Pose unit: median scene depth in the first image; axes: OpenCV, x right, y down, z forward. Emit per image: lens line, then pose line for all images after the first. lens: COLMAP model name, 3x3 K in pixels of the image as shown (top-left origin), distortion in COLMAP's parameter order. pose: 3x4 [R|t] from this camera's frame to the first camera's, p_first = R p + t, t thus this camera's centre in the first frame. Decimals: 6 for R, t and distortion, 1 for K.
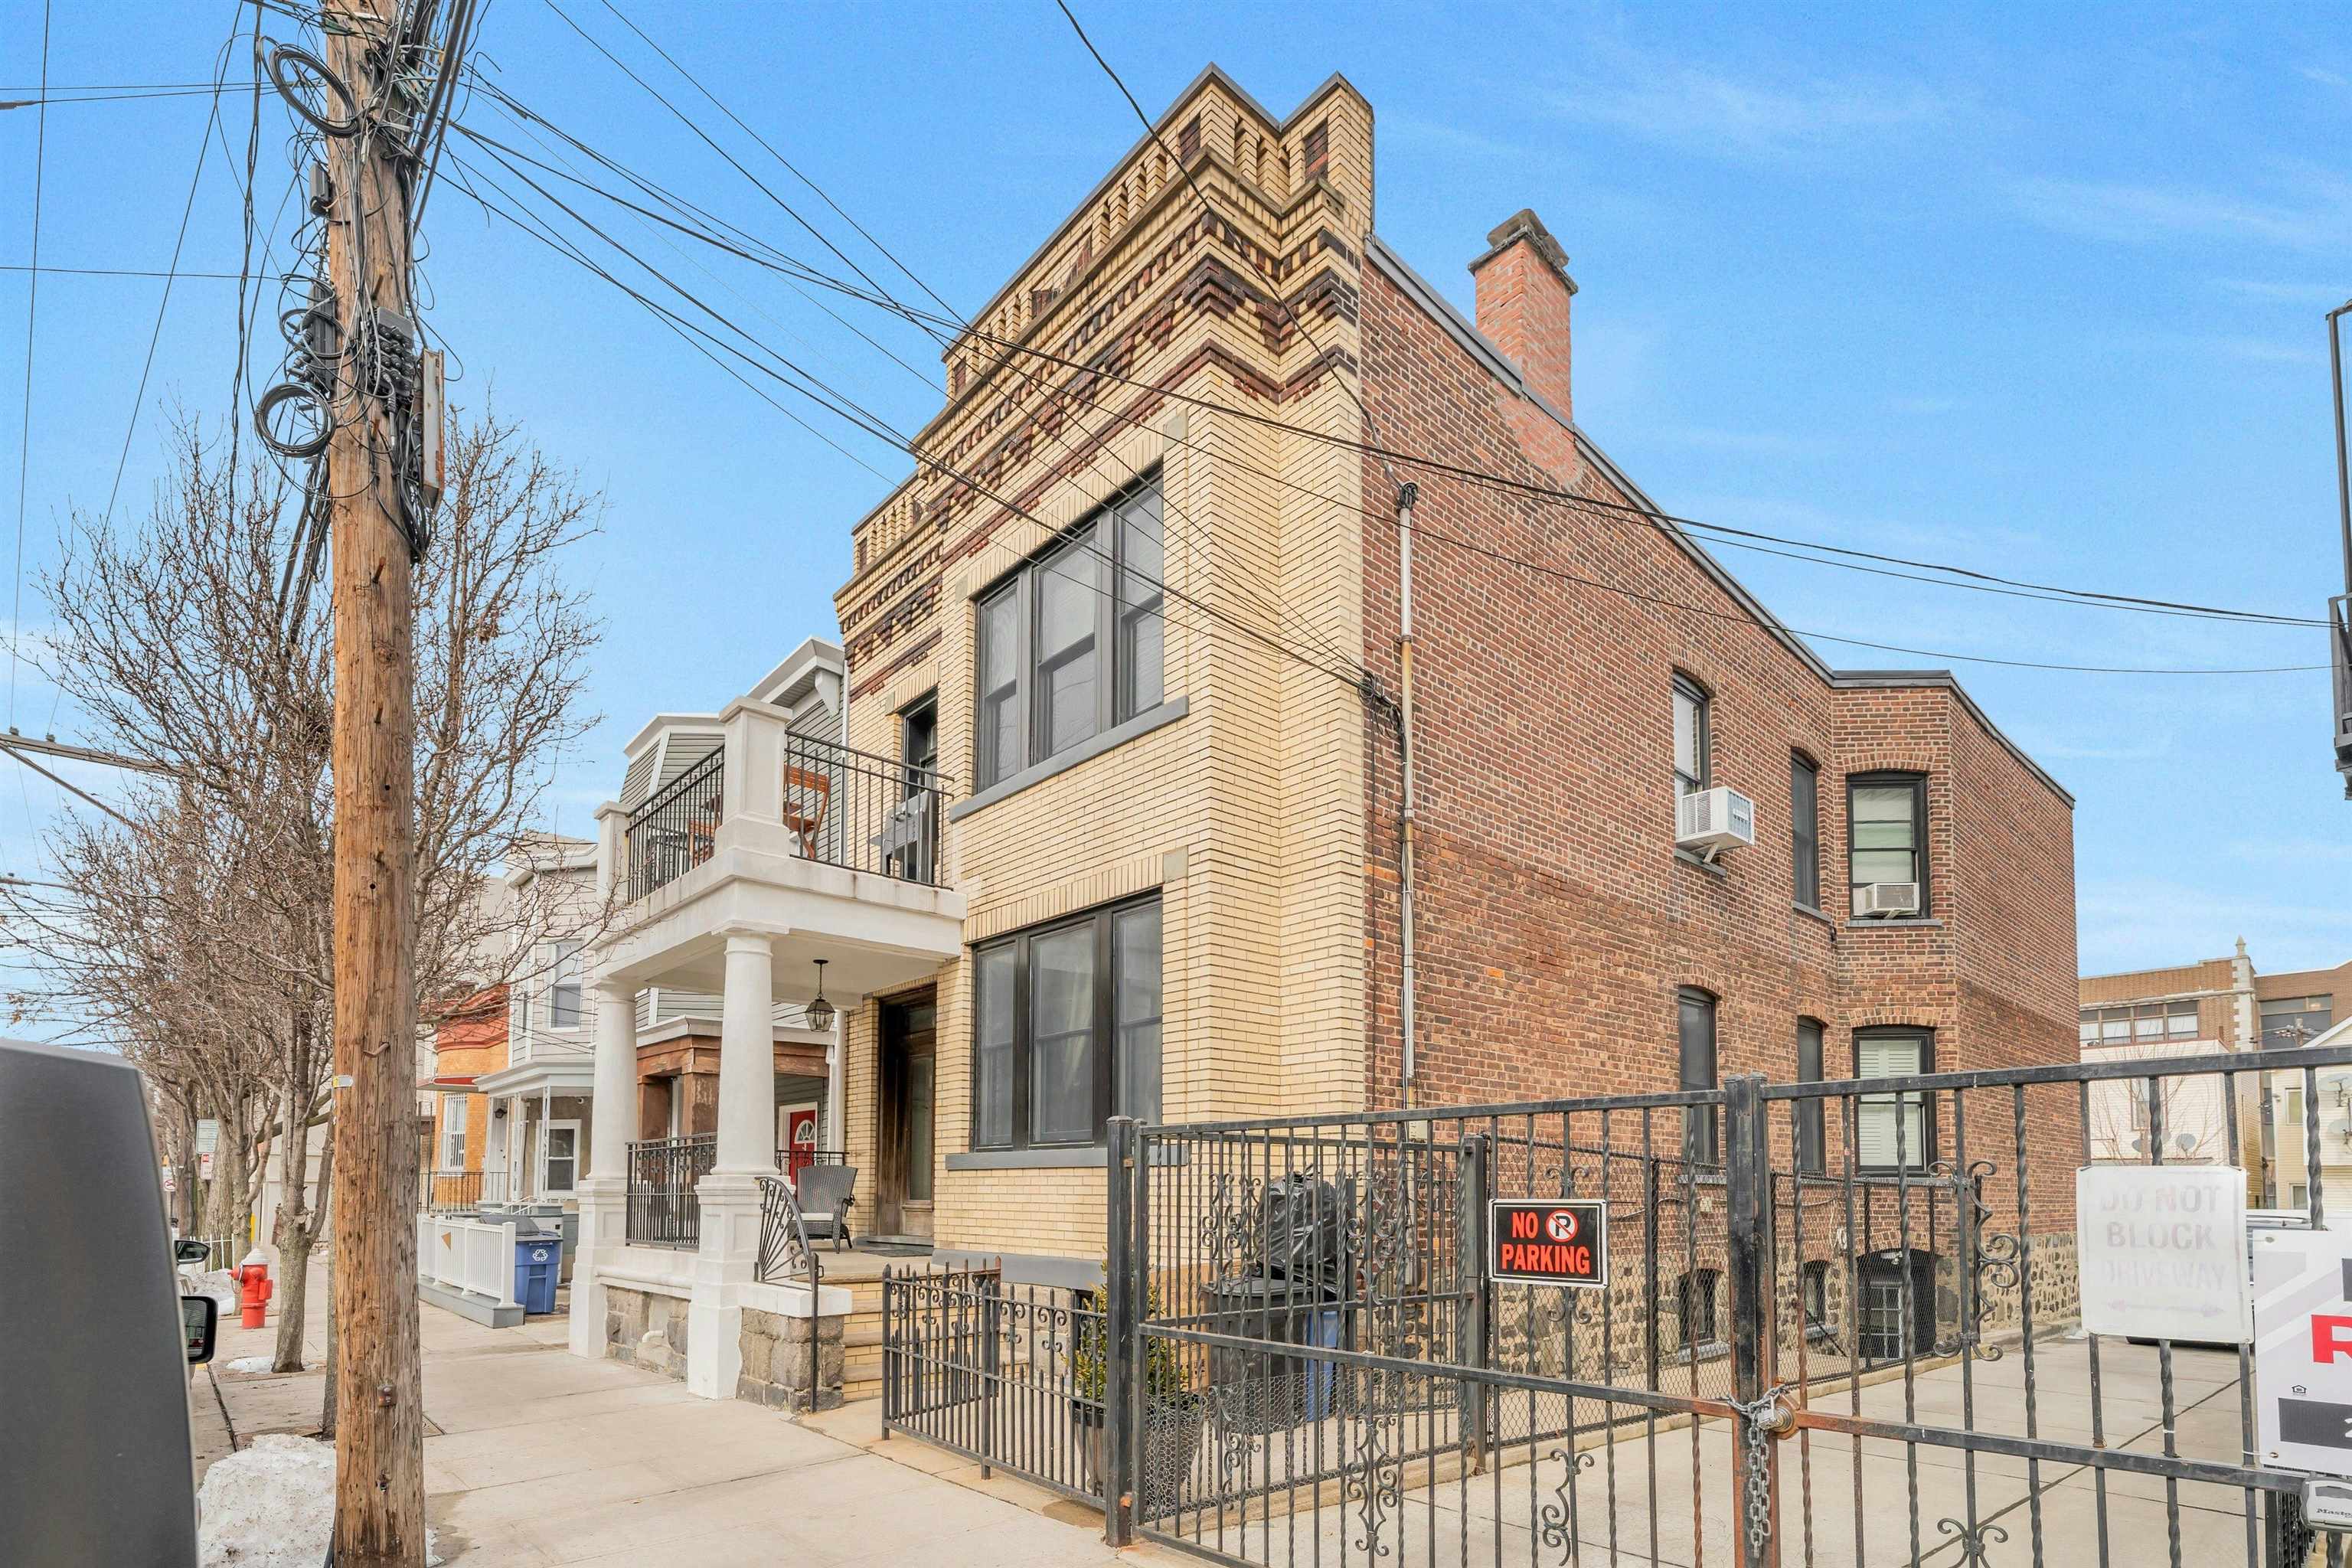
lens RADIAL K [[3076.4, 0, 1213.1], [0, 3076.4, 787.0], [0, 0, 1]] dist [0.007453, -0.000203]
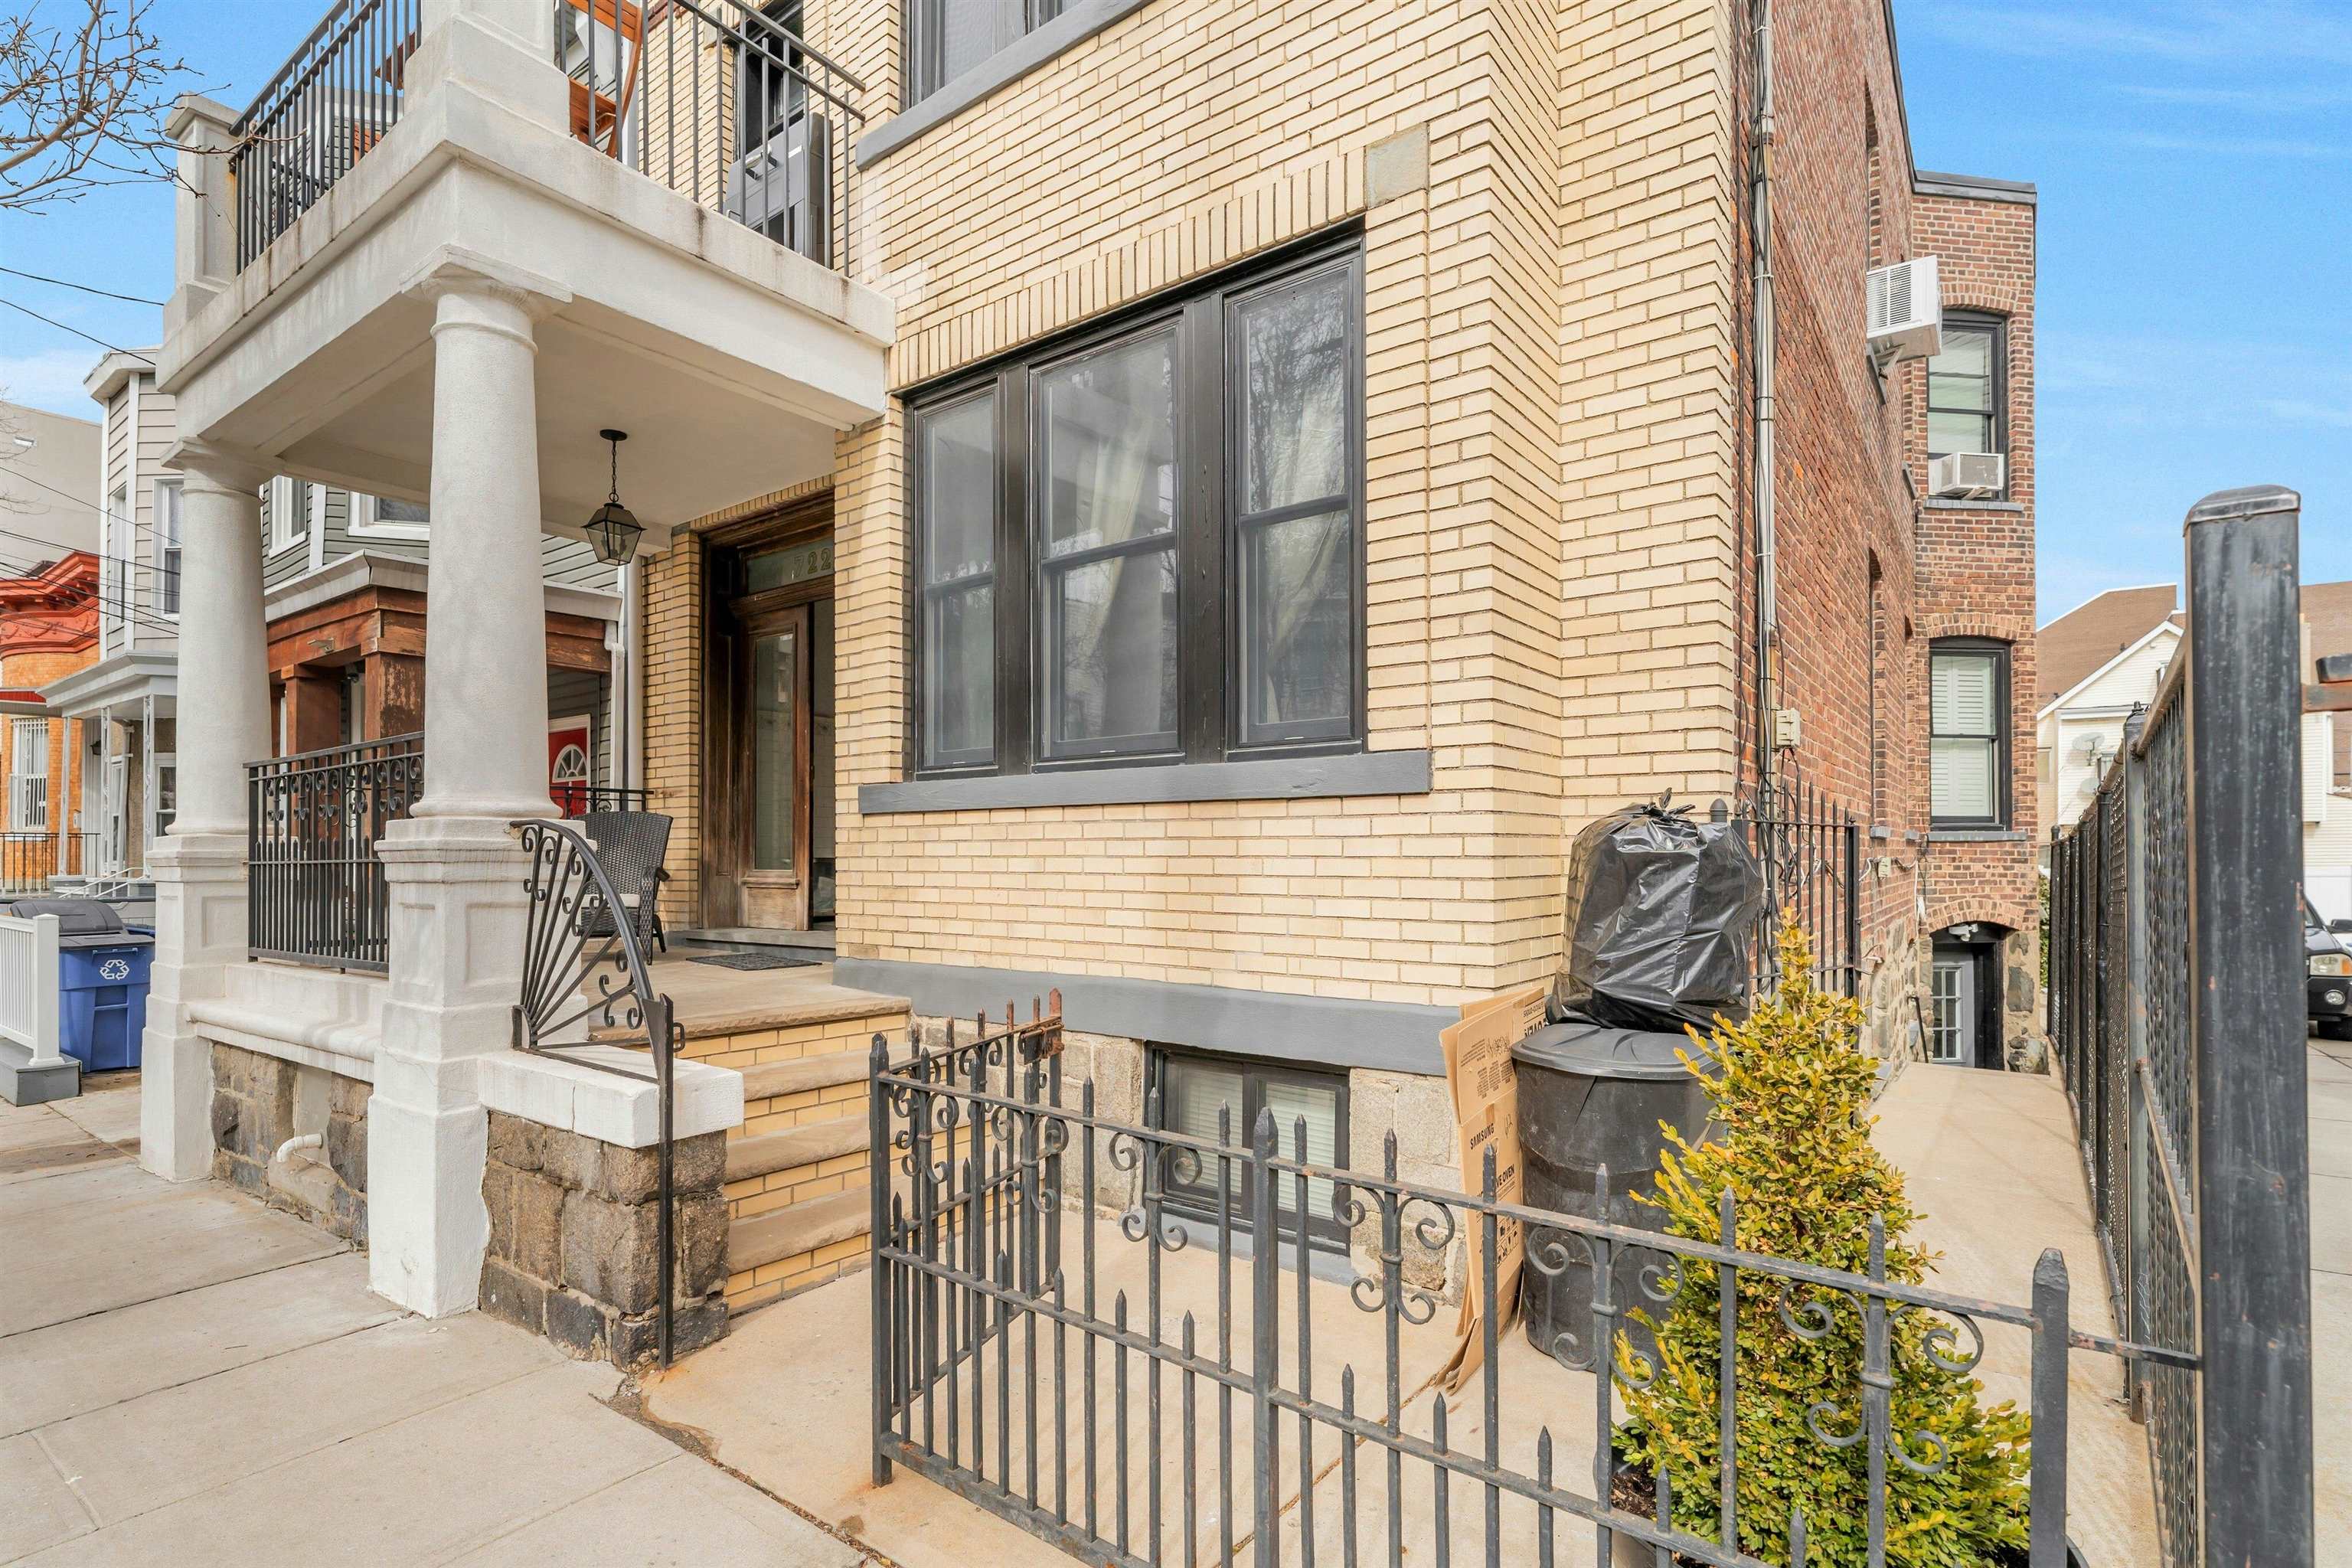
lens RADIAL K [[2789.9, 0, 1176.0], [0, 2789.9, 784.0], [0, 0, 1]] dist [0.011025, 0.011942]
pose [[0.994737, -0.004425, 0.102363, -0.083697], [-0.006215, 0.994621, 0.103393, 0.069963], [-0.102270, -0.103485, 0.989359, 0.522681]]
